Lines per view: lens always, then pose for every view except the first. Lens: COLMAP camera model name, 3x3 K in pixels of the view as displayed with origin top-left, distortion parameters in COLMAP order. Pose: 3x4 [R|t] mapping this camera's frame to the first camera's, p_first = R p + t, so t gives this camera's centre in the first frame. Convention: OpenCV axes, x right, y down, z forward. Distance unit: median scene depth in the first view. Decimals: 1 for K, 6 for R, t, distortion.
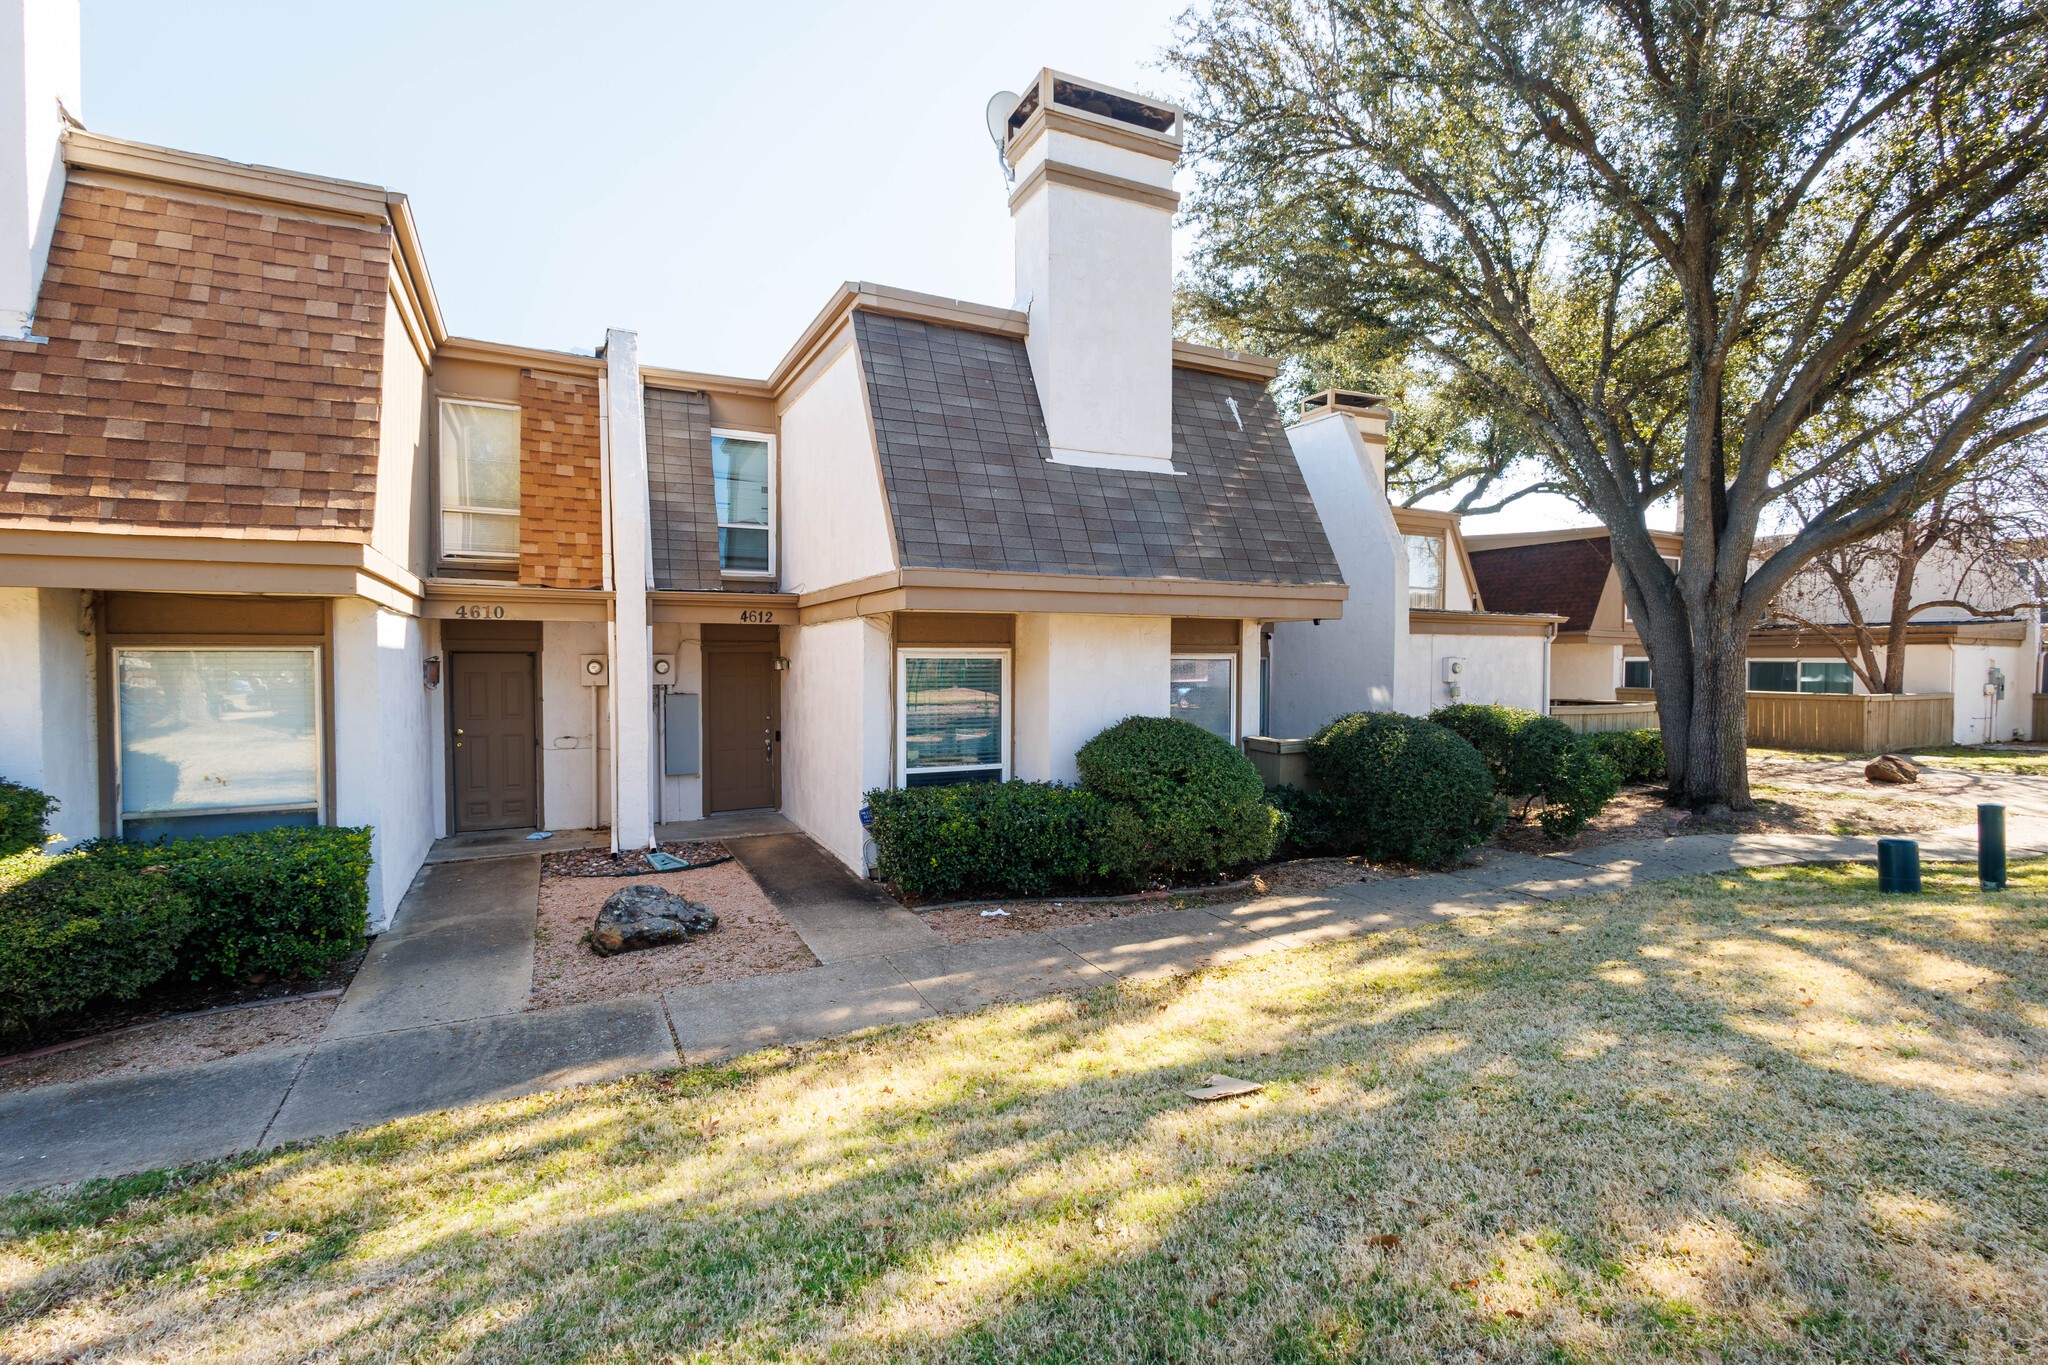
lens RADIAL K [[942.2, 0, 1019.9], [0, 942.2, 681.1], [0, 0, 1]] dist [0.014998, -0.006140]
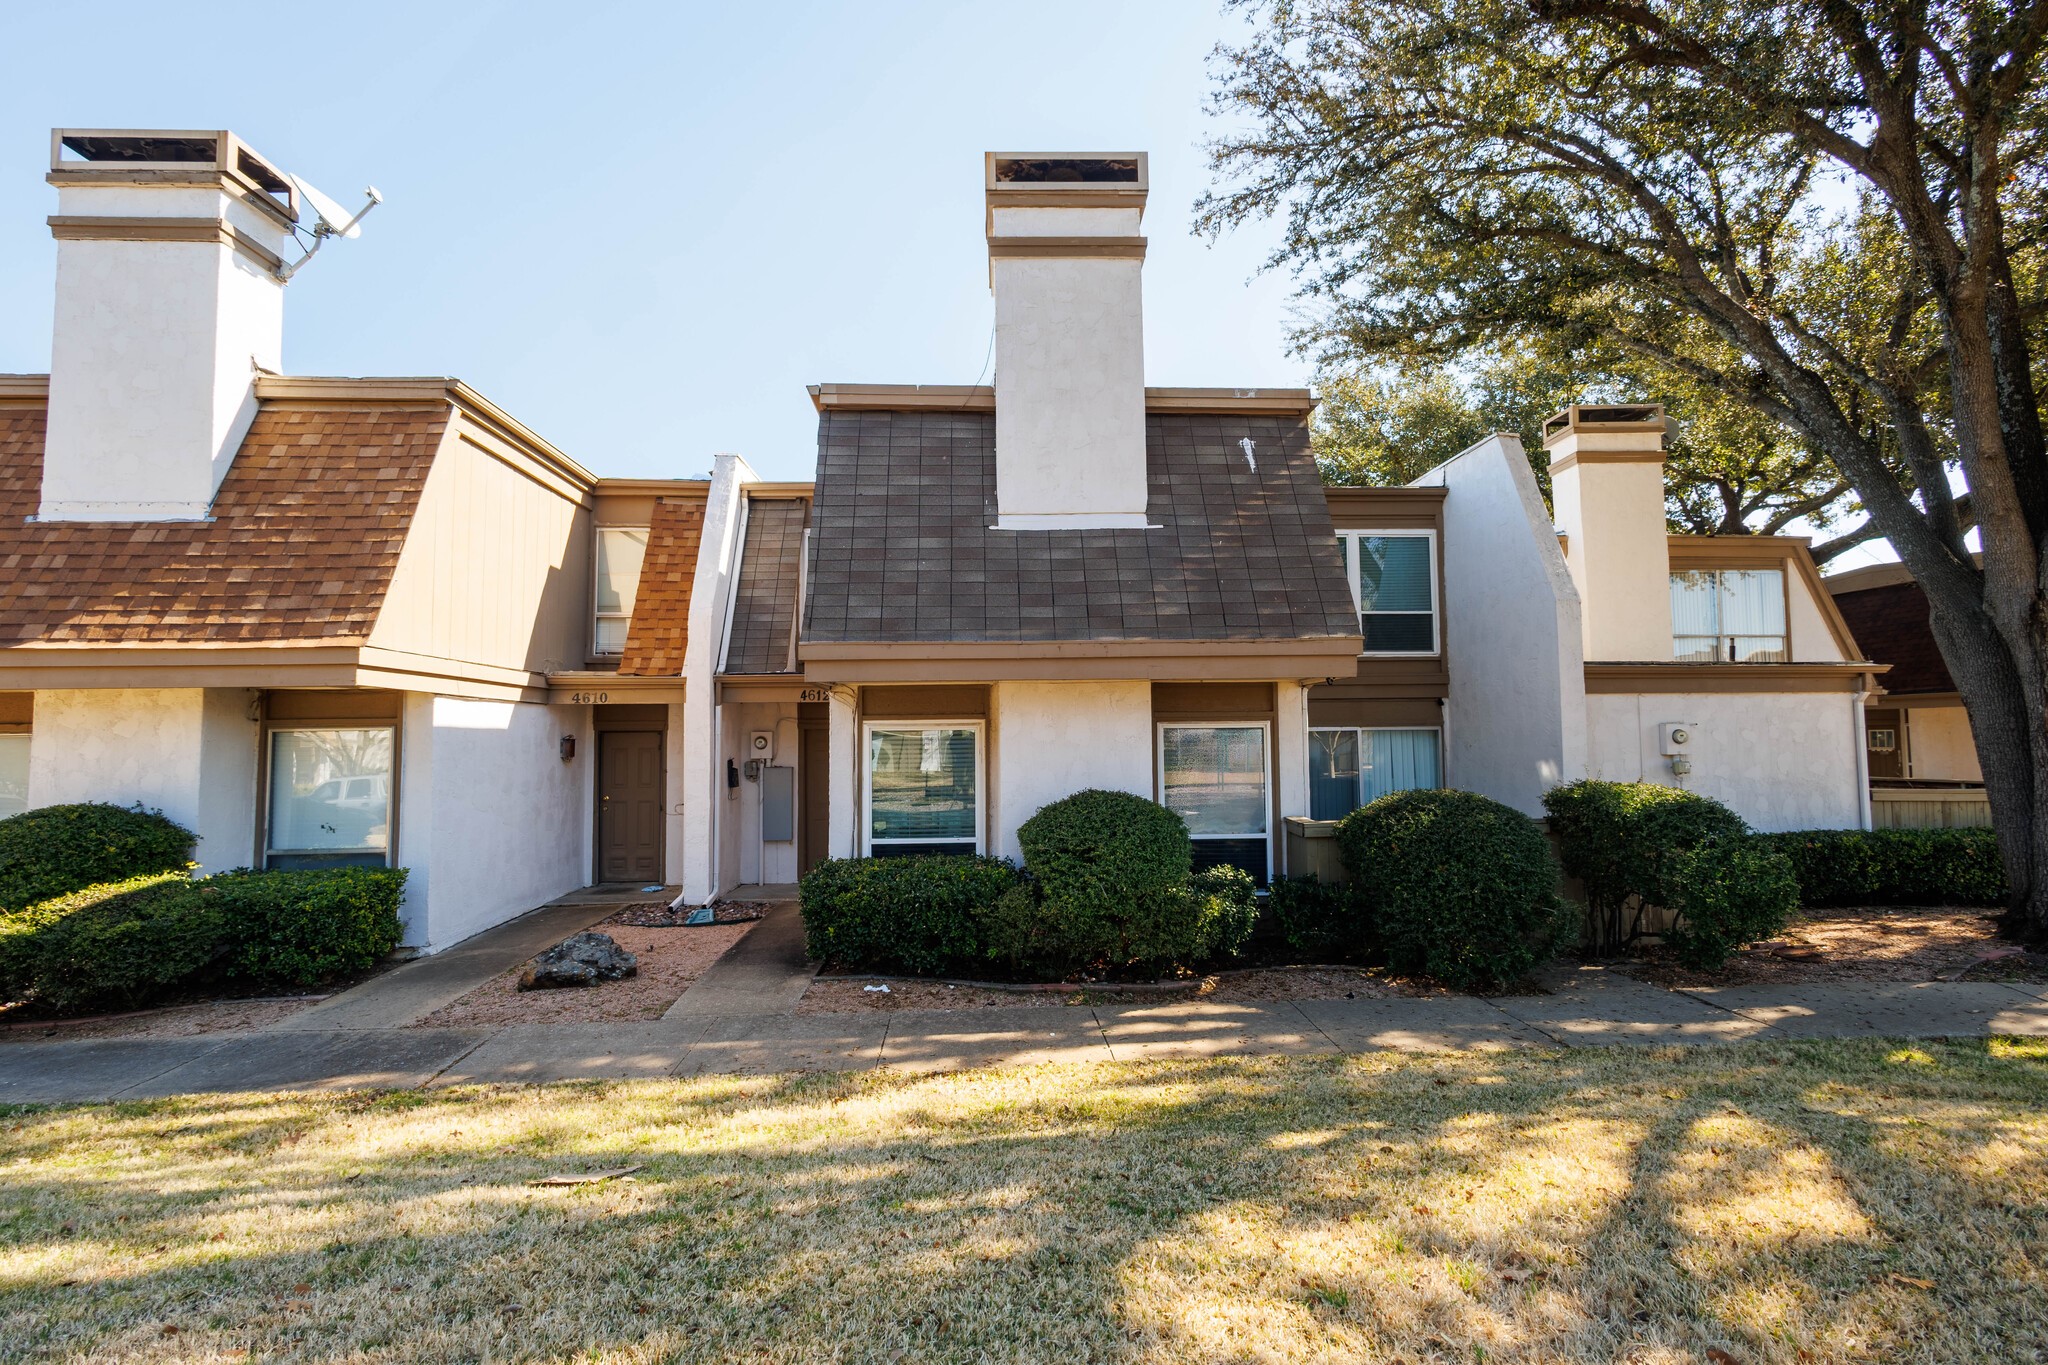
lens RADIAL K [[942.2, 0, 1019.9], [0, 942.2, 681.1], [0, 0, 1]] dist [0.014998, -0.006140]
pose [[0.914700, -0.036154, -0.402514, 0.508562], [0.001743, 0.996334, -0.085532, 0.011918], [0.404131, 0.077534, 0.911409, 0.140278]]
